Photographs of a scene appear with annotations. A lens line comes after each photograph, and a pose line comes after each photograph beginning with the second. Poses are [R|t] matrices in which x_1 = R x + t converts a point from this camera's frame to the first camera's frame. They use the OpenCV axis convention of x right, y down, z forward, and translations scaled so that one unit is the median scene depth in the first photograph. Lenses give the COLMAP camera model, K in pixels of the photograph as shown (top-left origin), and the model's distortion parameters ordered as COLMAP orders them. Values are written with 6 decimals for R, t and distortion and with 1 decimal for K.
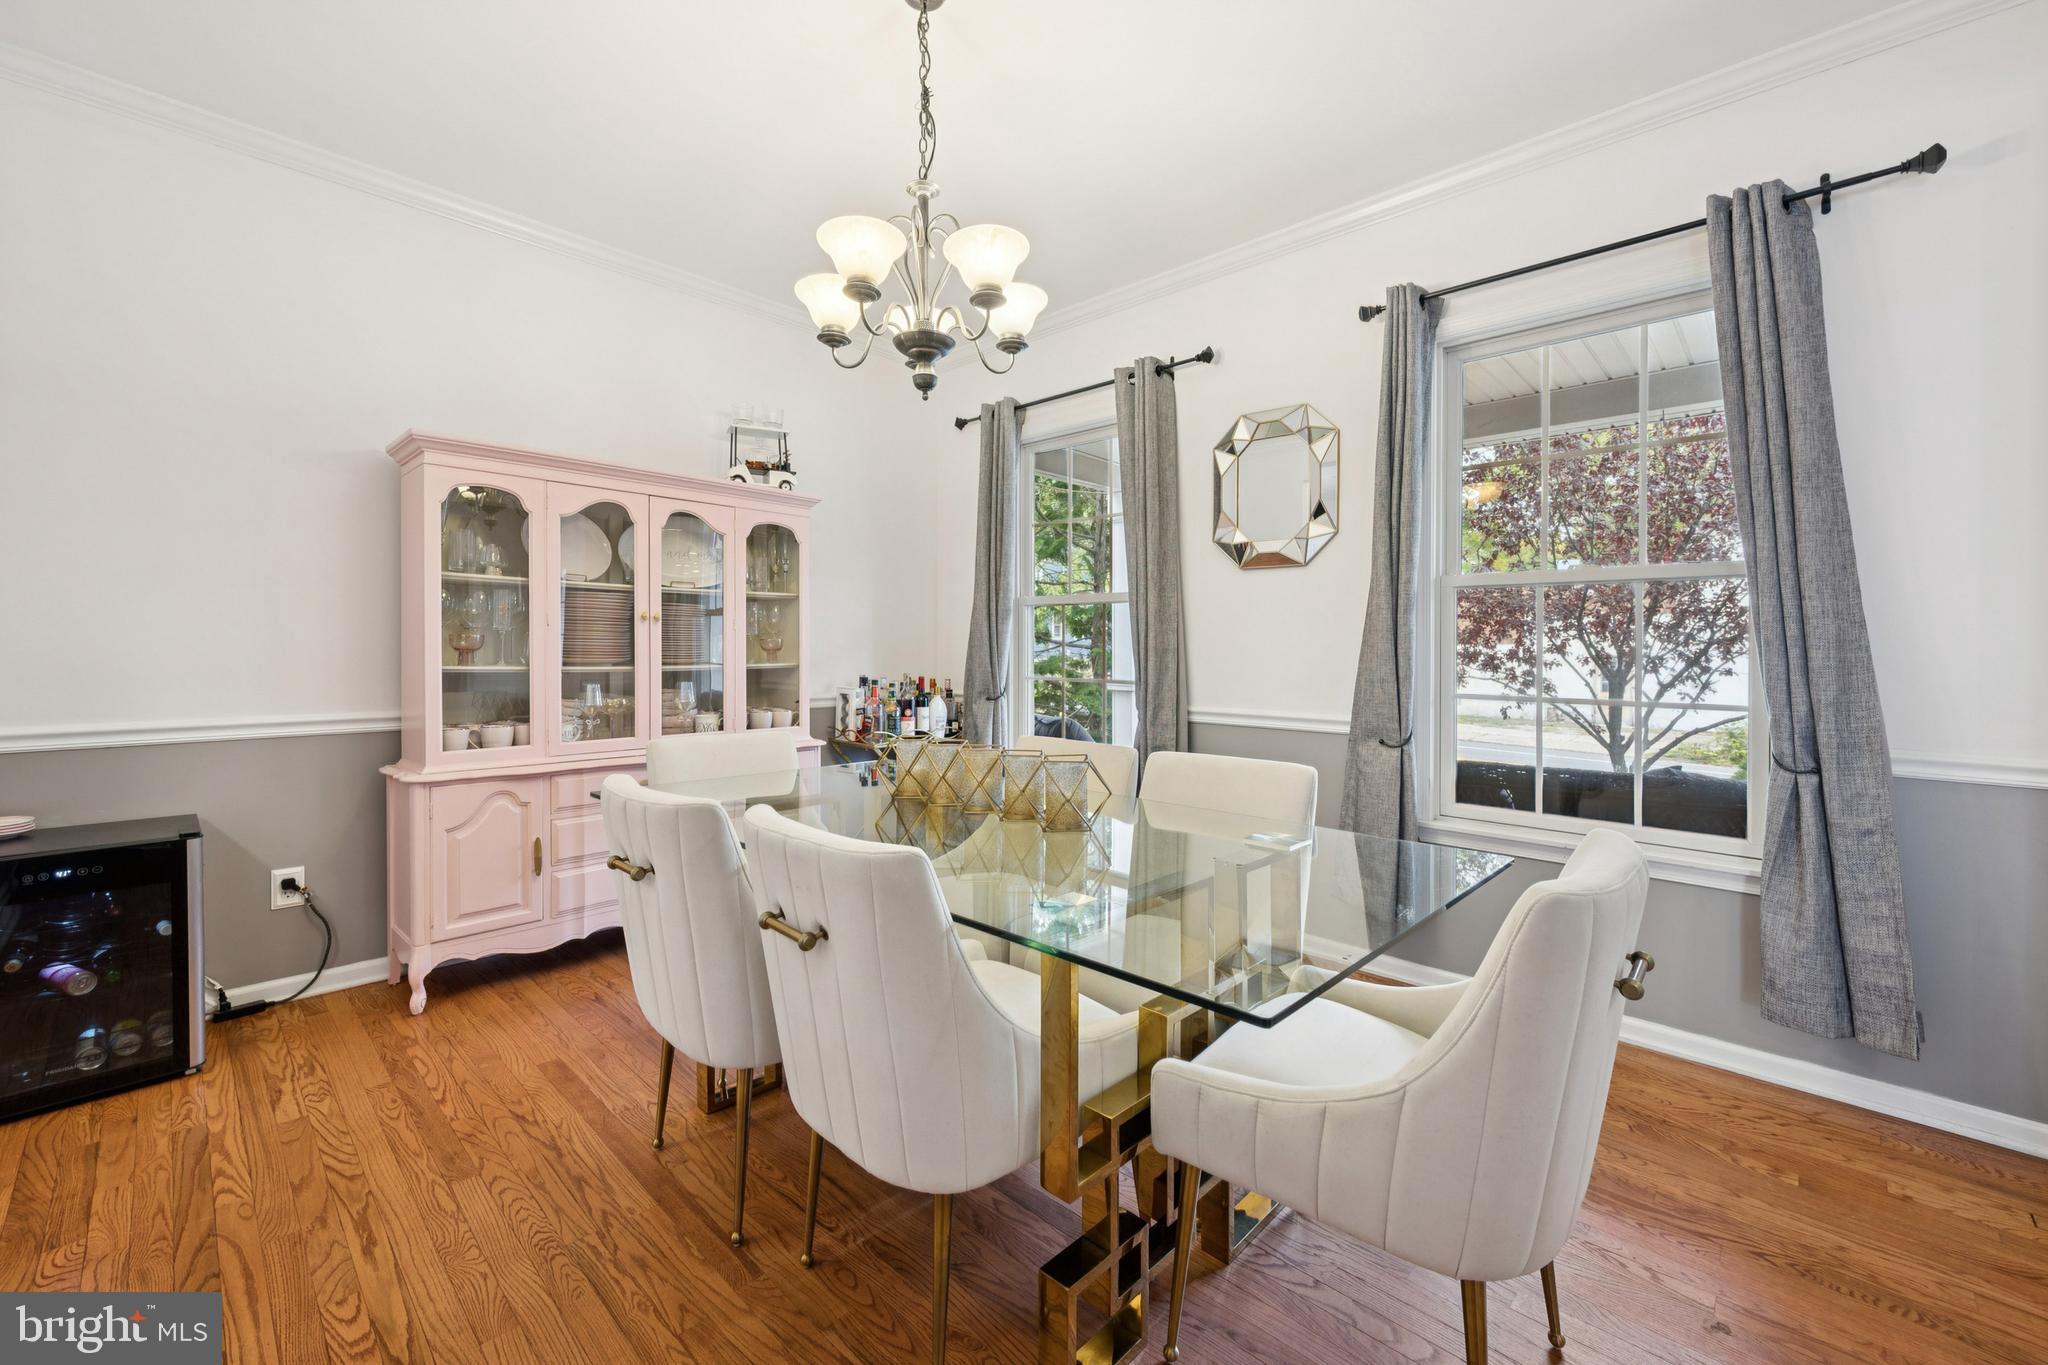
lens RADIAL K [[831.5, 0, 1041.8], [0, 831.5, 676.1], [0, 0, 1]] dist [-0.008643, 0.000561]
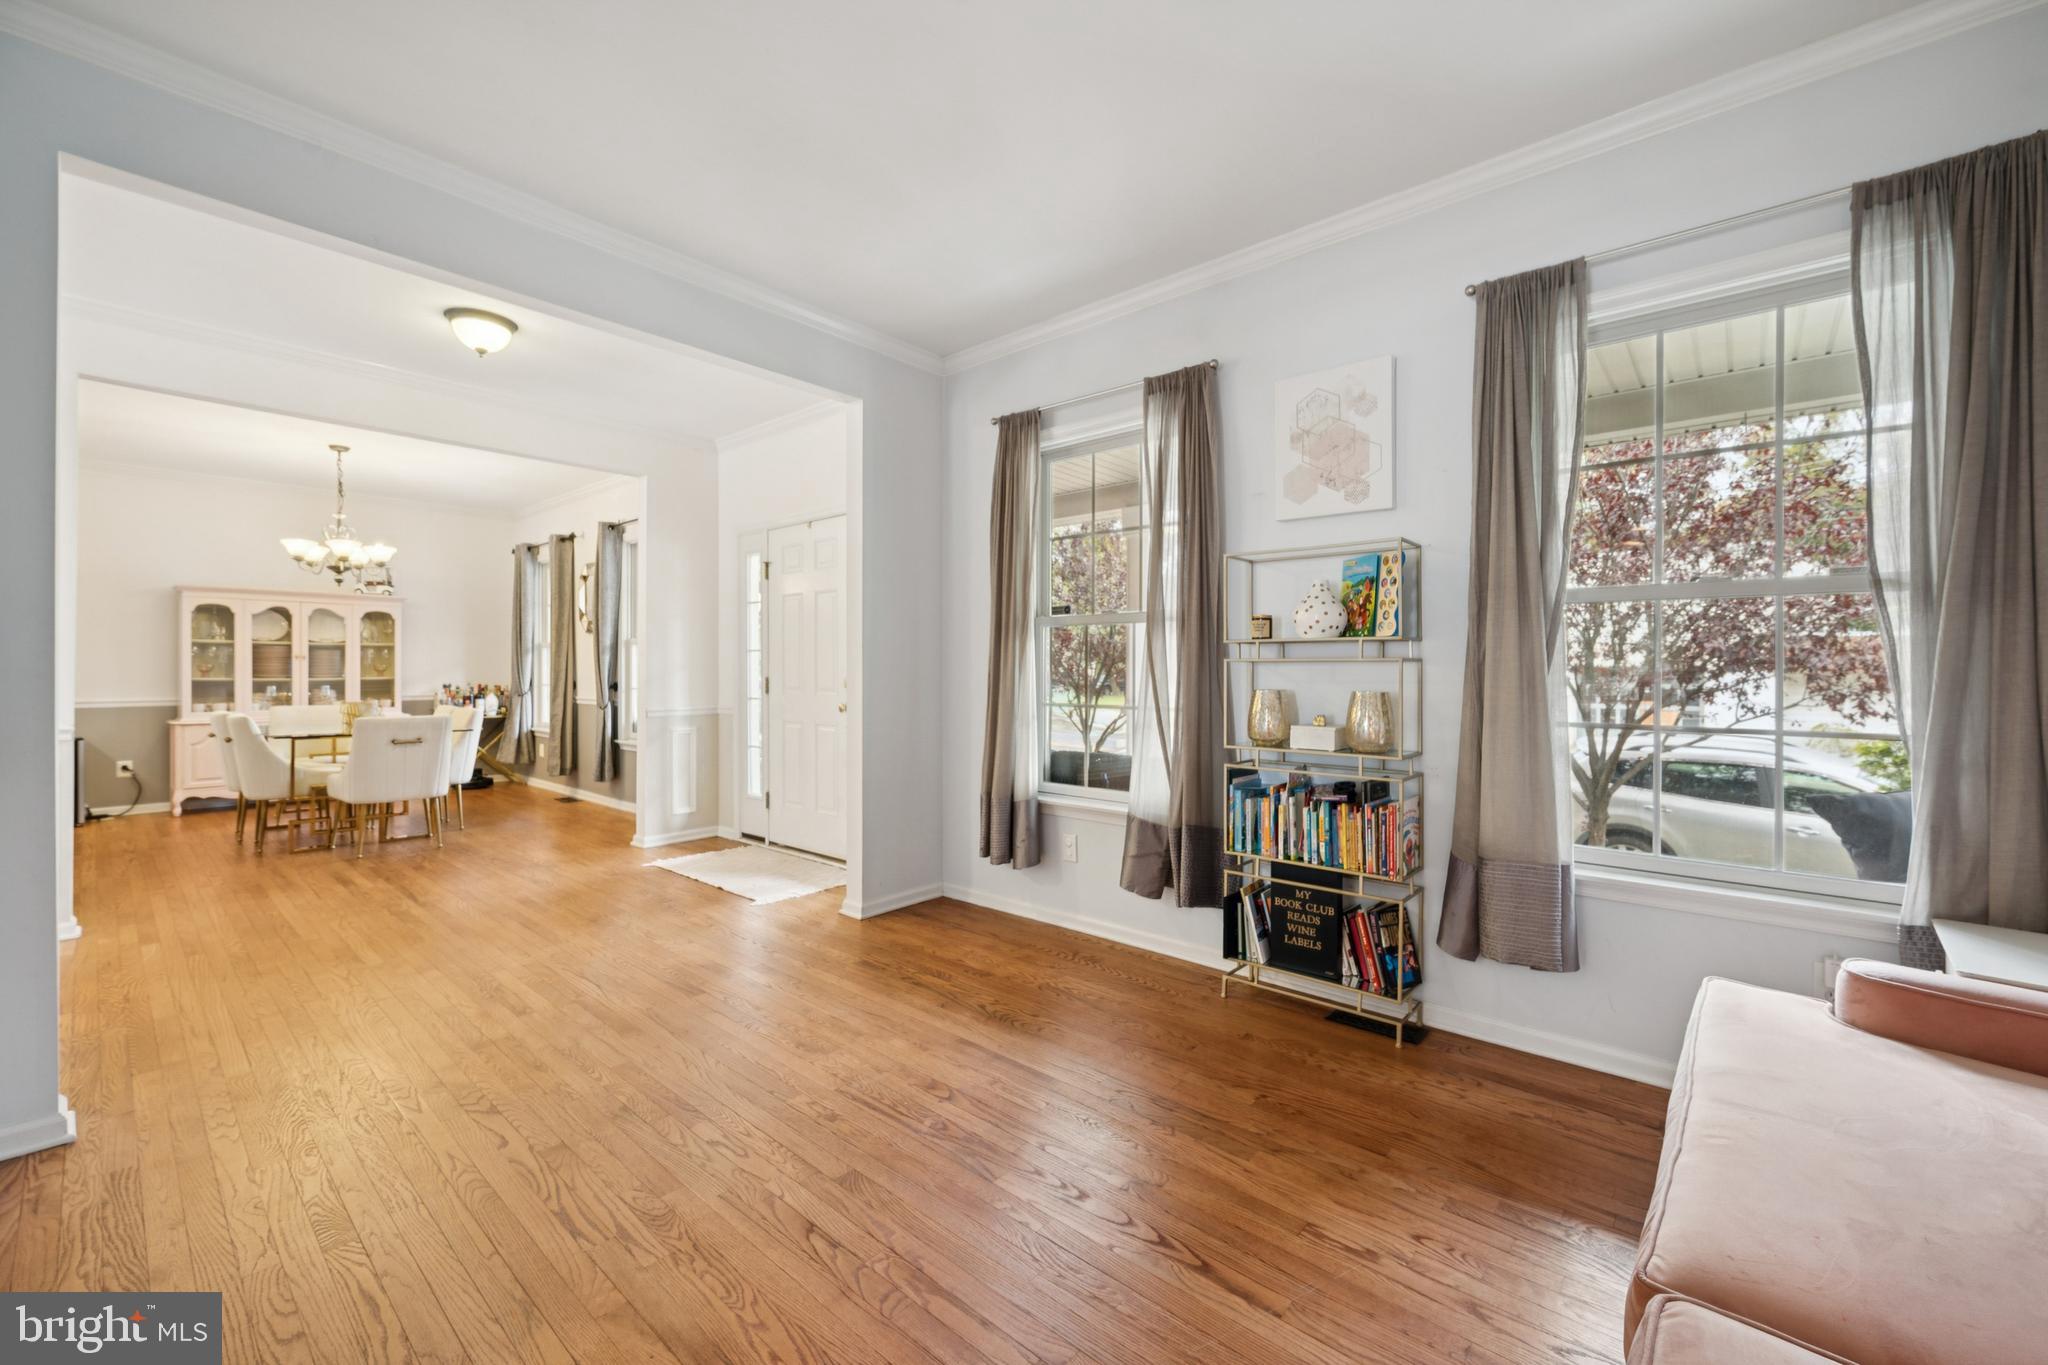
lens RADIAL K [[831.5, 0, 1041.8], [0, 831.5, 676.1], [0, 0, 1]] dist [-0.008643, 0.000561]
pose [[0.999714, 0.003752, 0.023620, 1.567302], [-0.003267, 0.999784, -0.020527, 0.021994], [-0.023692, 0.020444, 0.999510, -1.351881]]
